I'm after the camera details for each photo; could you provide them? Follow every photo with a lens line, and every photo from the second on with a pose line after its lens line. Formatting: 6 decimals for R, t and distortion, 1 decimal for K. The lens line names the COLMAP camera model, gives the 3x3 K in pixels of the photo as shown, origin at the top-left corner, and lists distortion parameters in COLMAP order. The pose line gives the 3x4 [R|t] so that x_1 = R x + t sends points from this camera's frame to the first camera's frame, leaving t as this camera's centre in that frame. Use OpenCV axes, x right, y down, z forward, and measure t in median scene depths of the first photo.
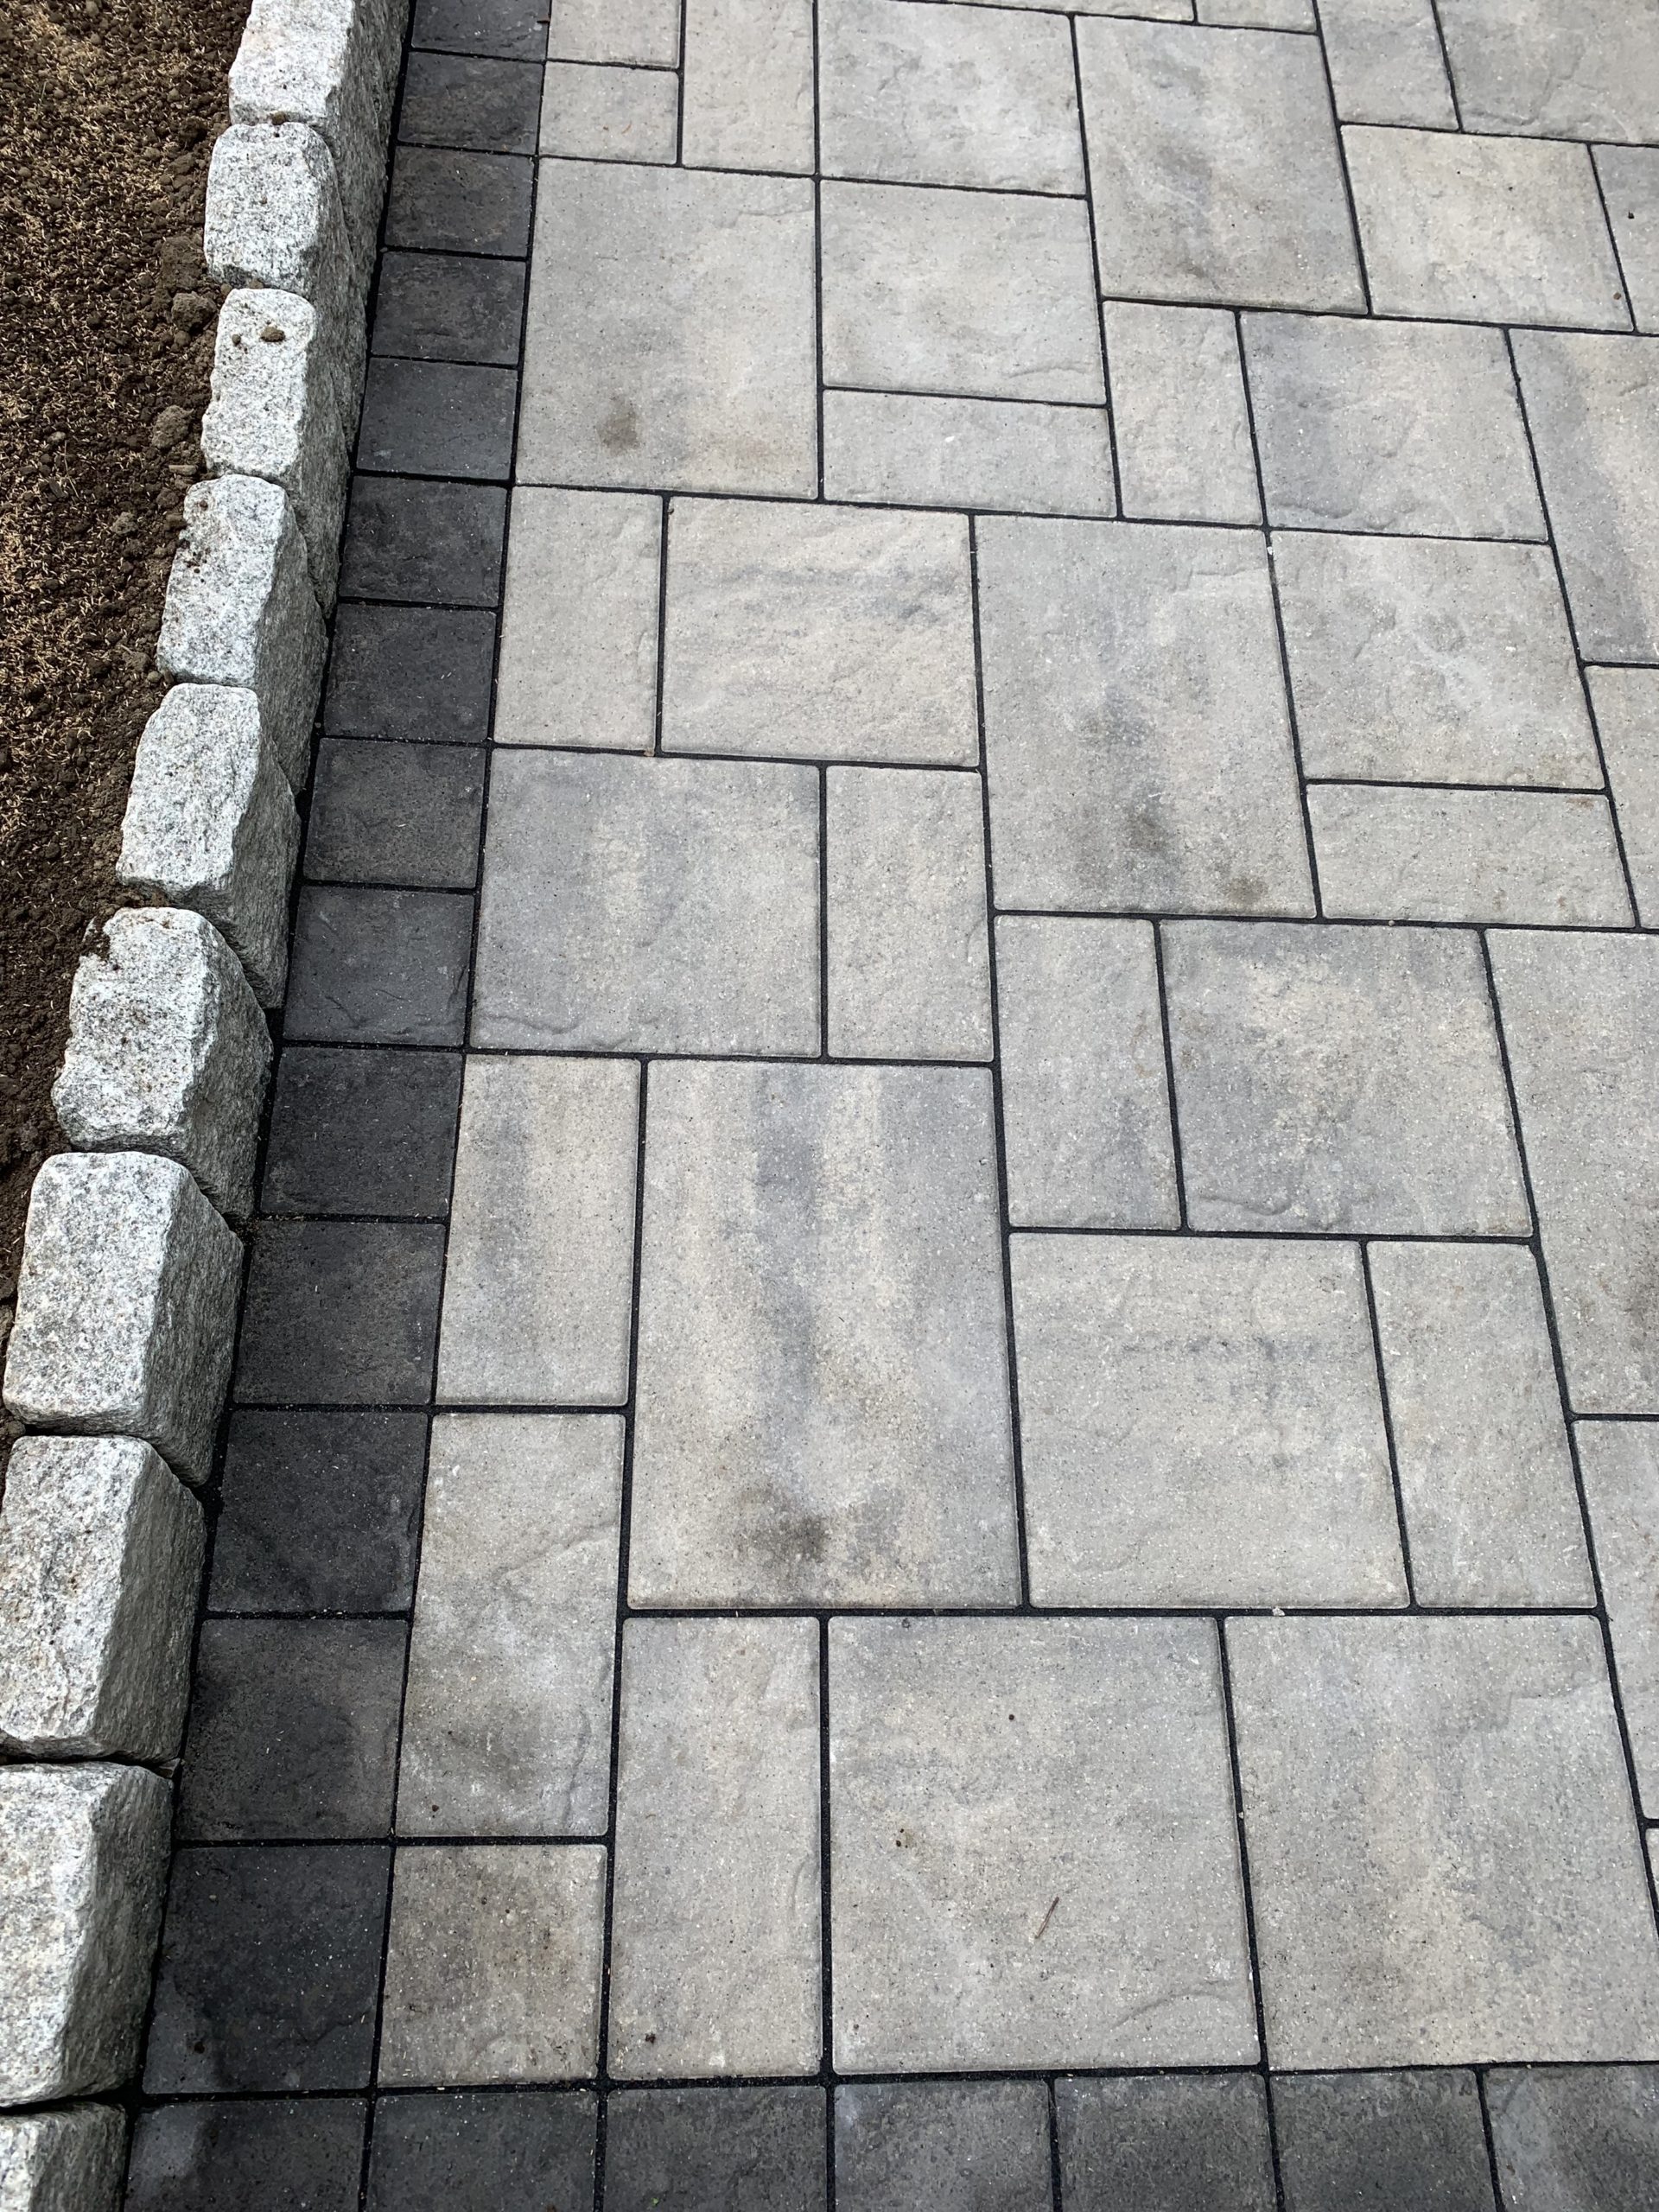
lens RADIAL K [[1682.6, 0, 831.1], [0, 1682.6, 1095.0], [0, 0, 1]] dist [0.036482, -0.037343]
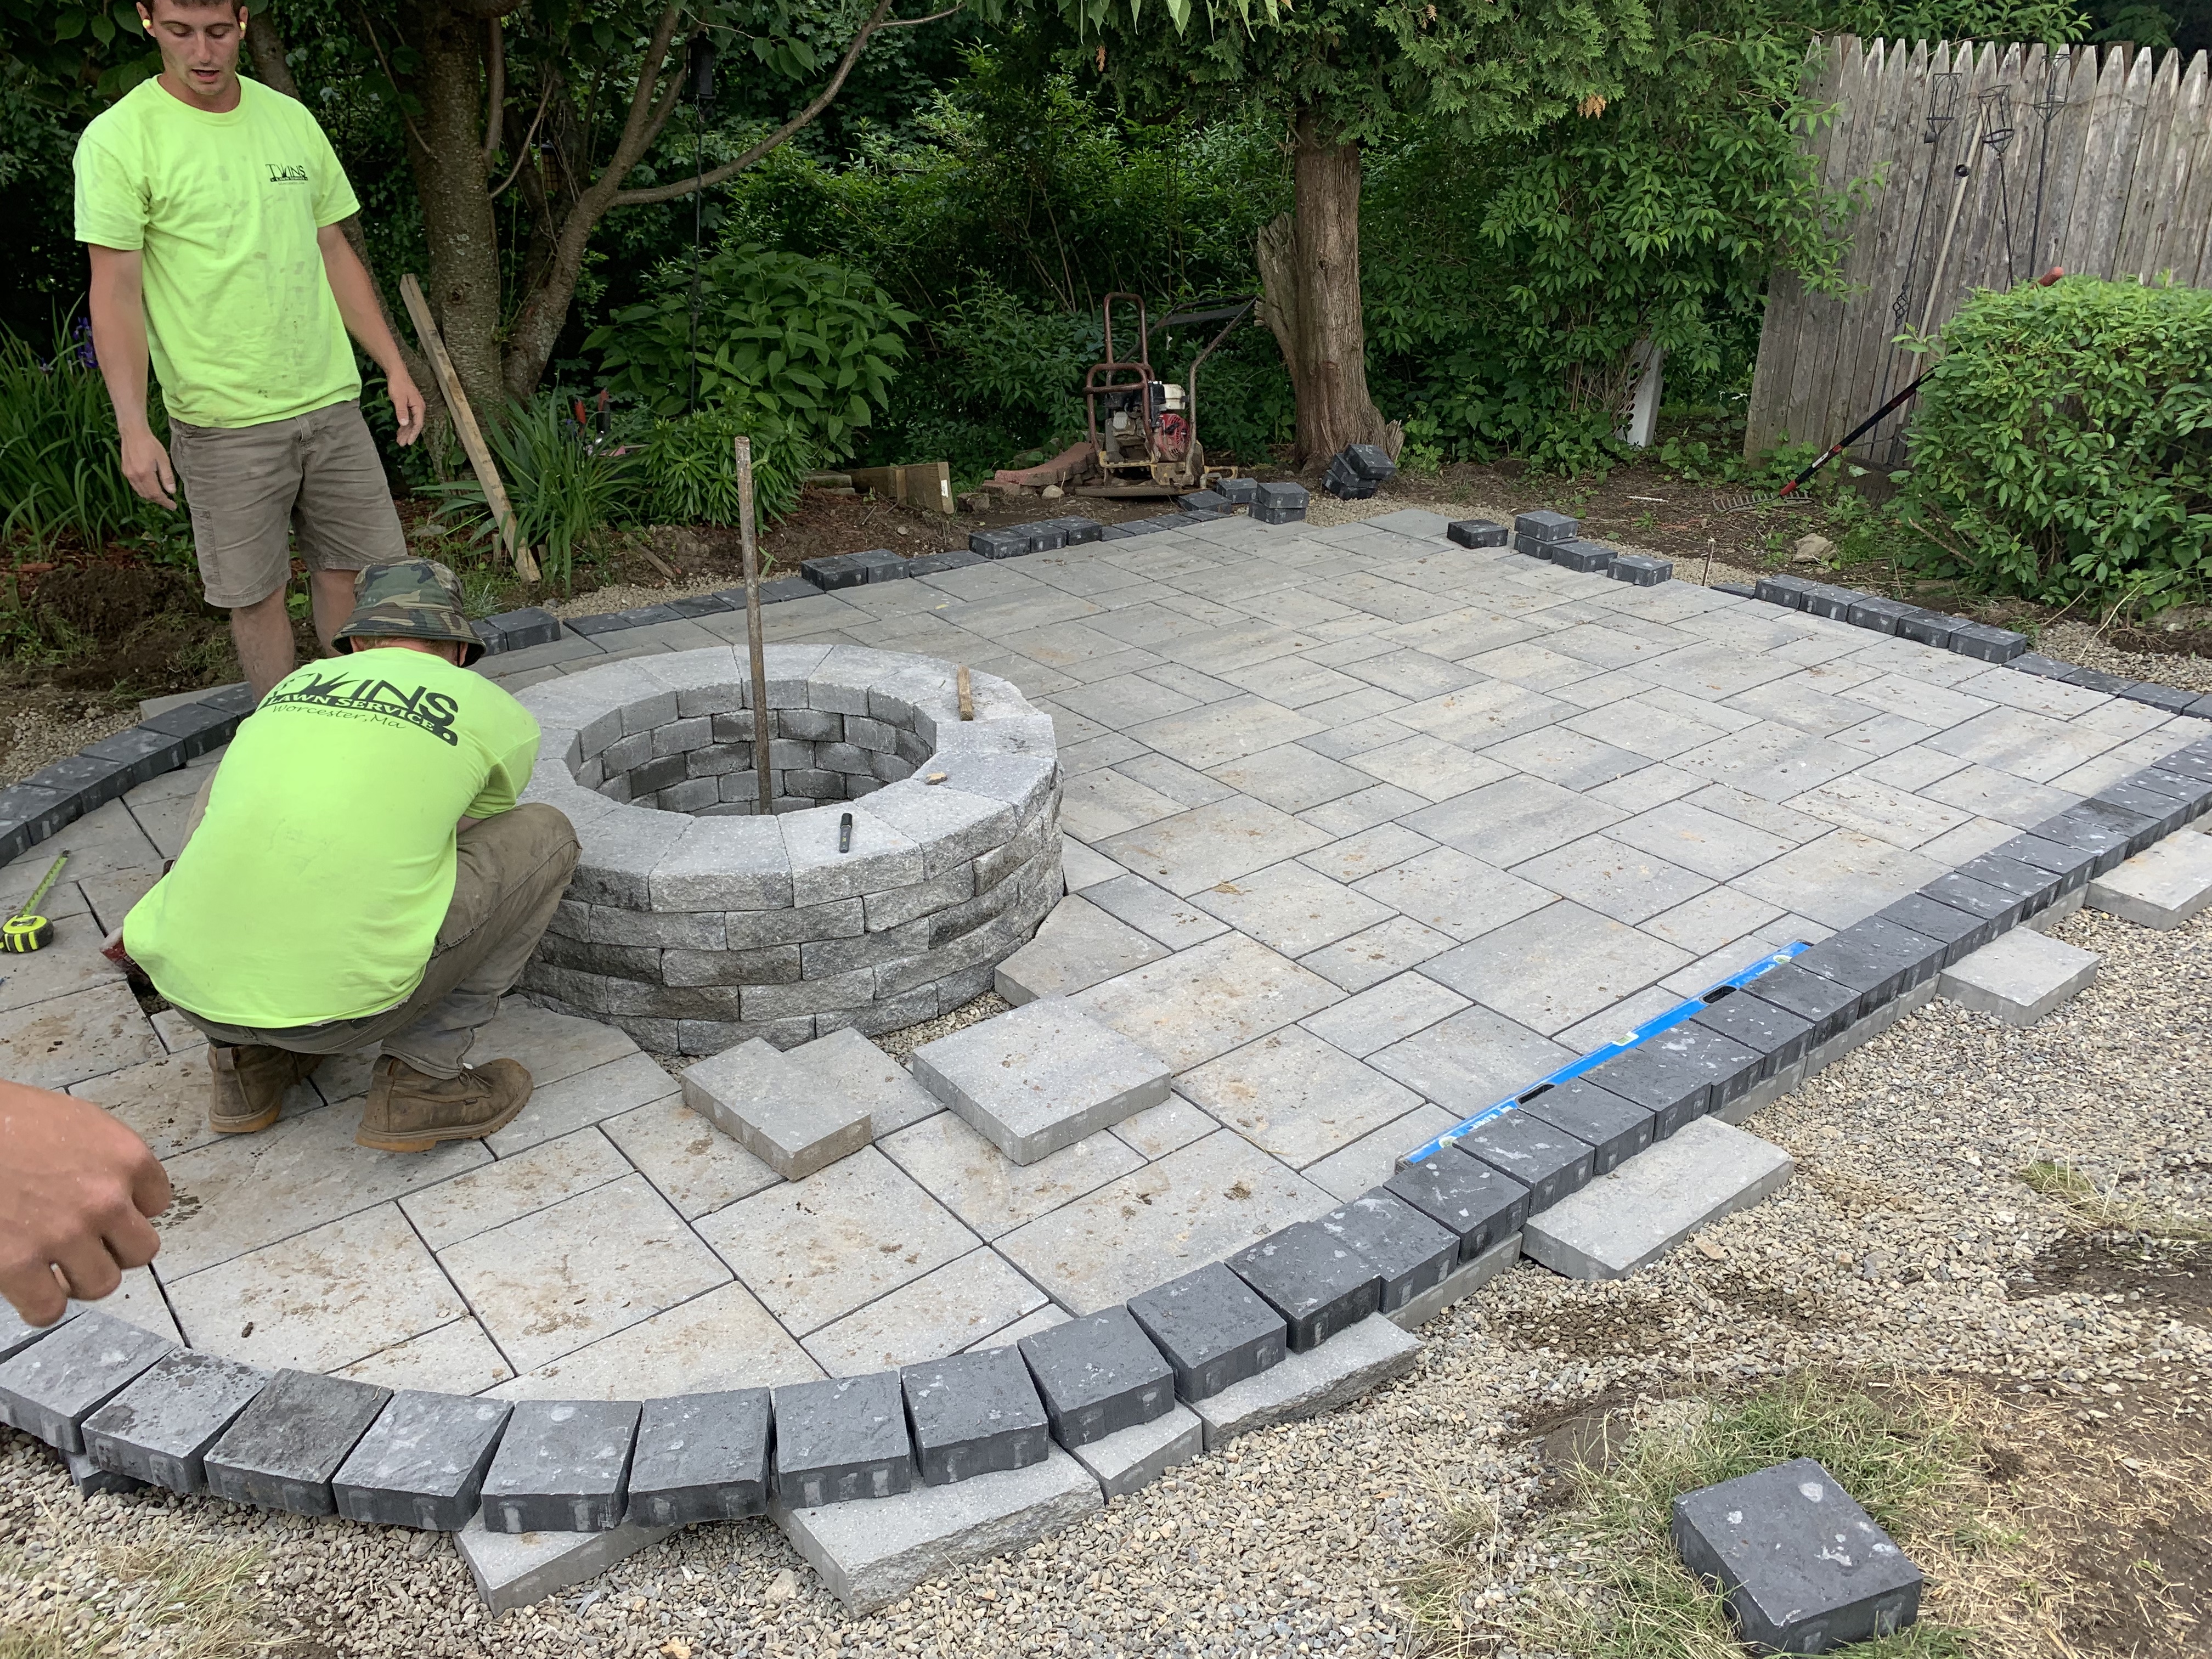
lens RADIAL K [[1682.6, 0, 1092.6], [0, 1682.6, 828.3], [0, 0, 1]] dist [0.036482, -0.037343]
pose [[-0.614993, -0.422536, 0.665768, -1.013014], [0.691860, 0.115921, 0.712666, -3.006854], [-0.378304, 0.898902, 0.221045, 1.033491]]
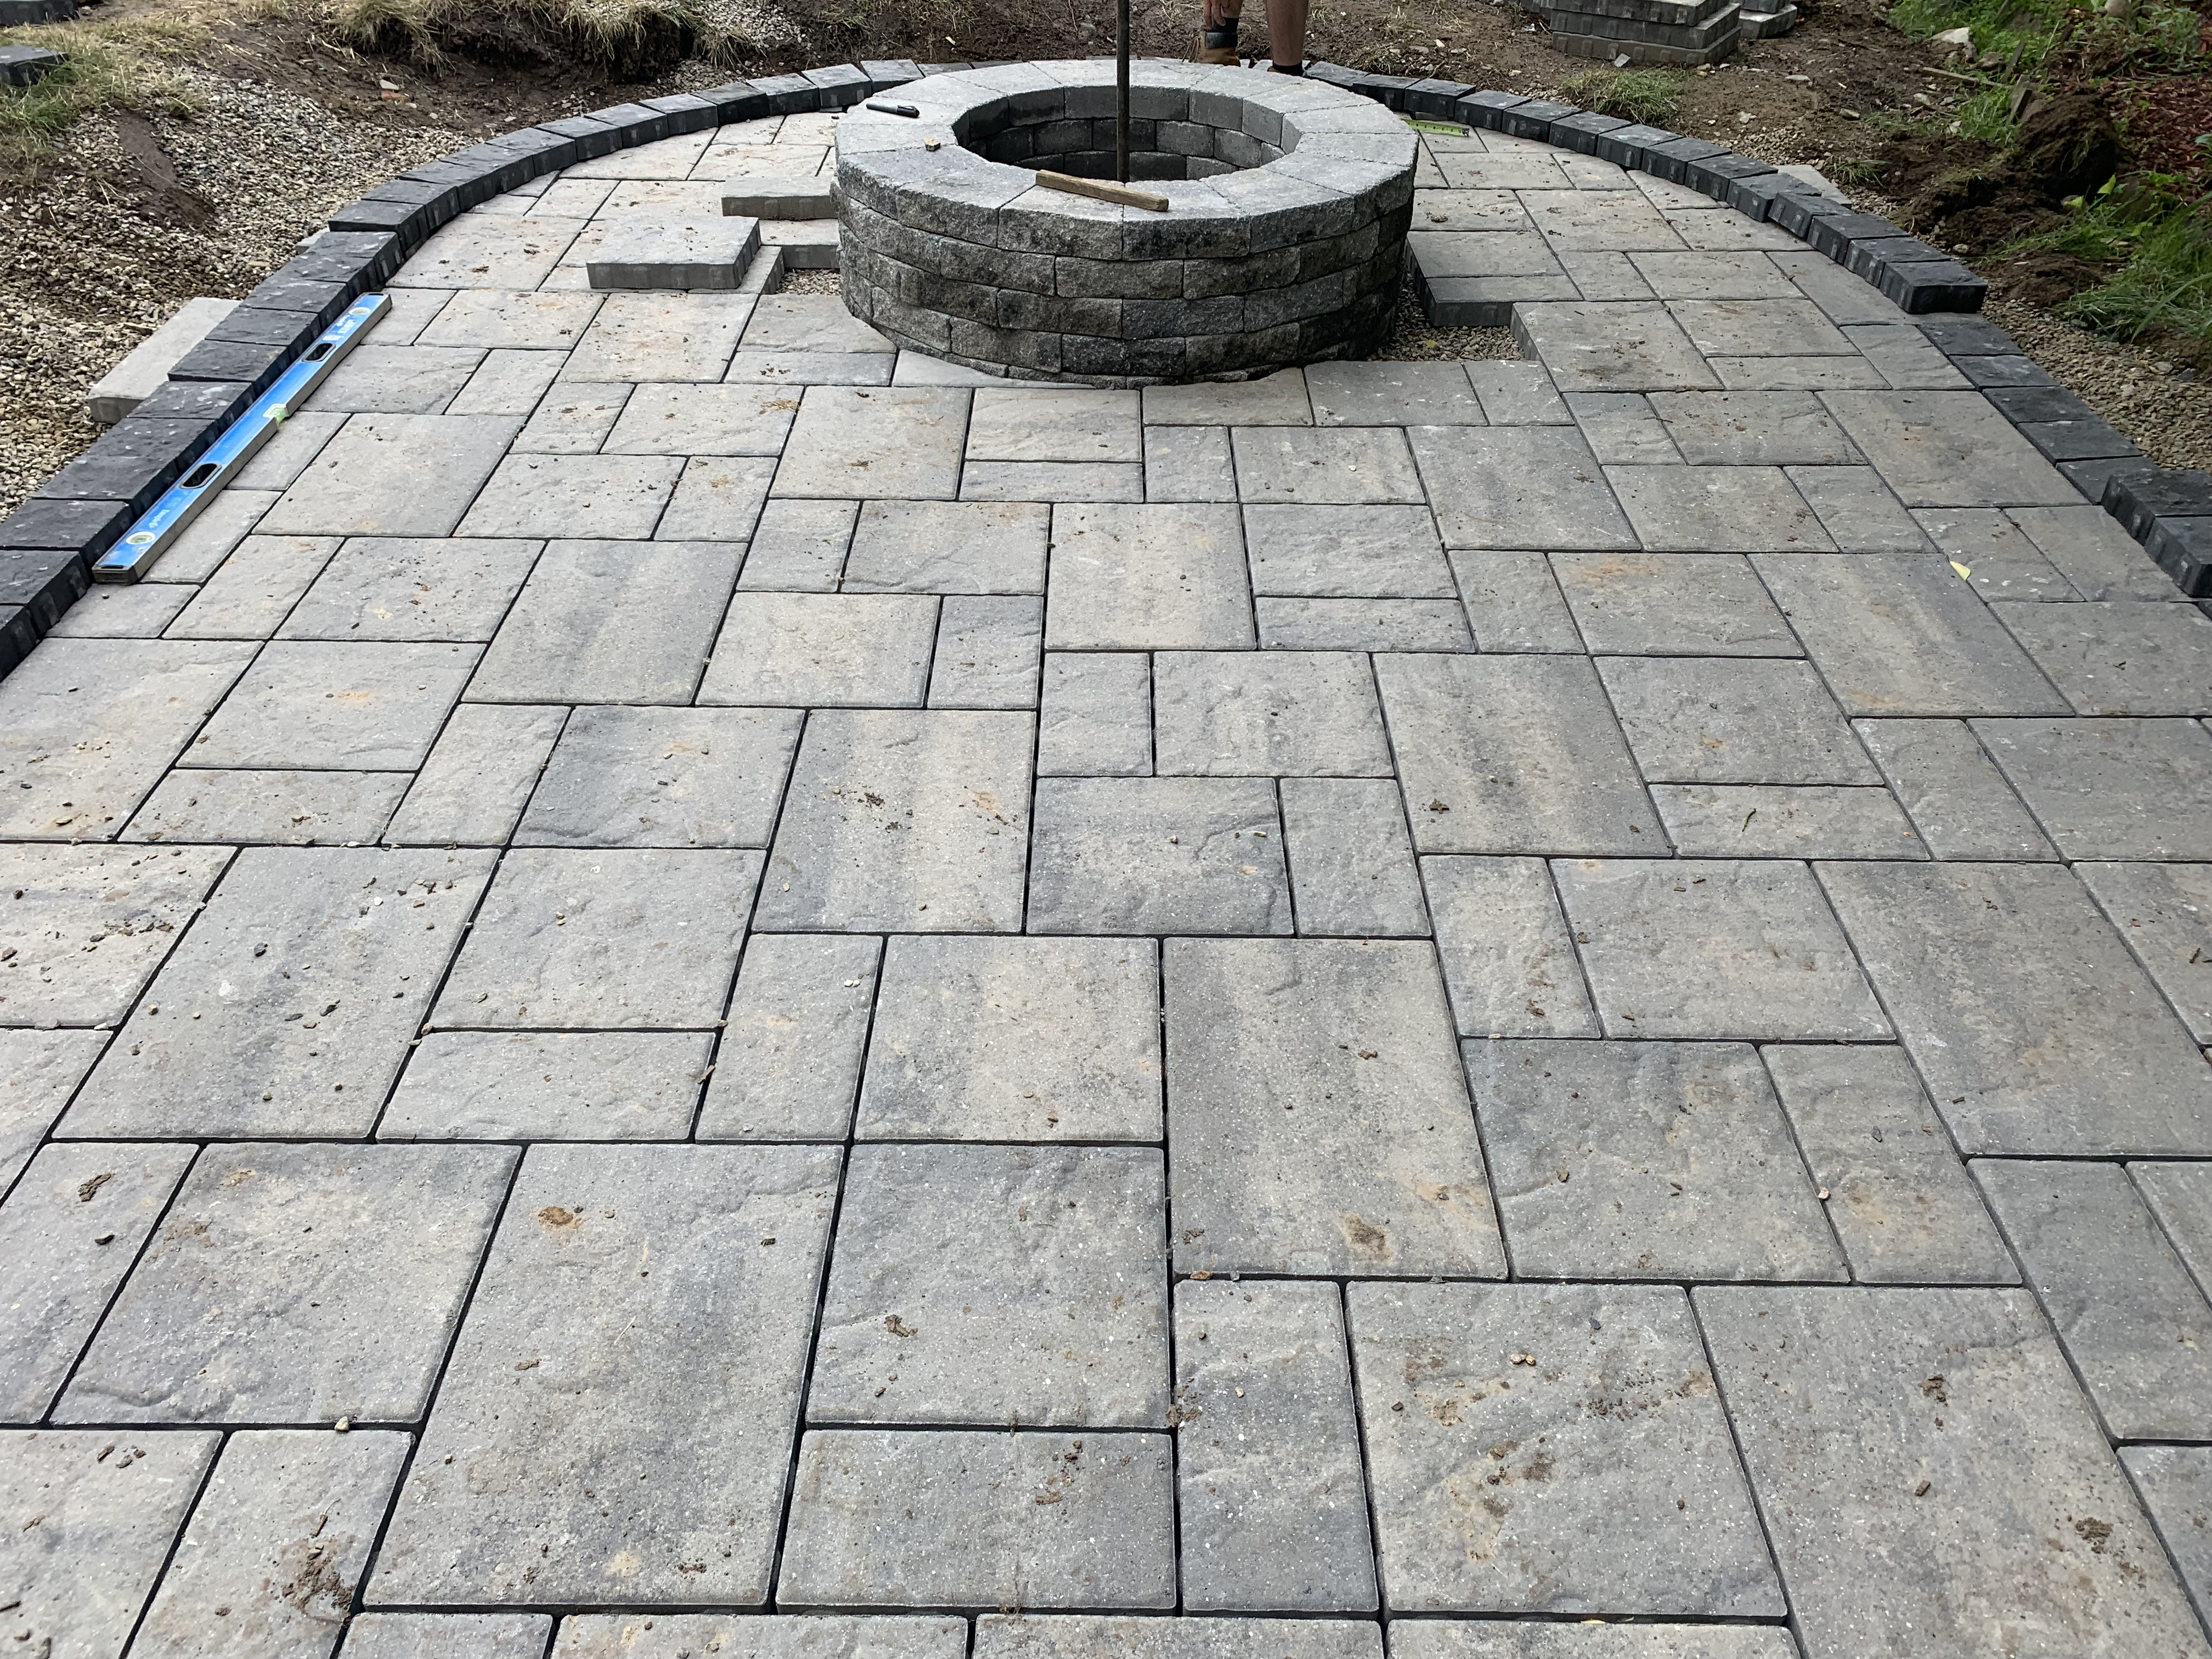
lens RADIAL K [[1682.6, 0, 1118.7], [0, 1682.6, 817.2], [0, 0, 1]] dist [0.036482, -0.037343]
pose [[0.996732, -0.058235, -0.055979, 0.880242], [0.022697, 0.866998, -0.497795, 0.272102], [0.077523, 0.494898, 0.865486, 0.036520]]
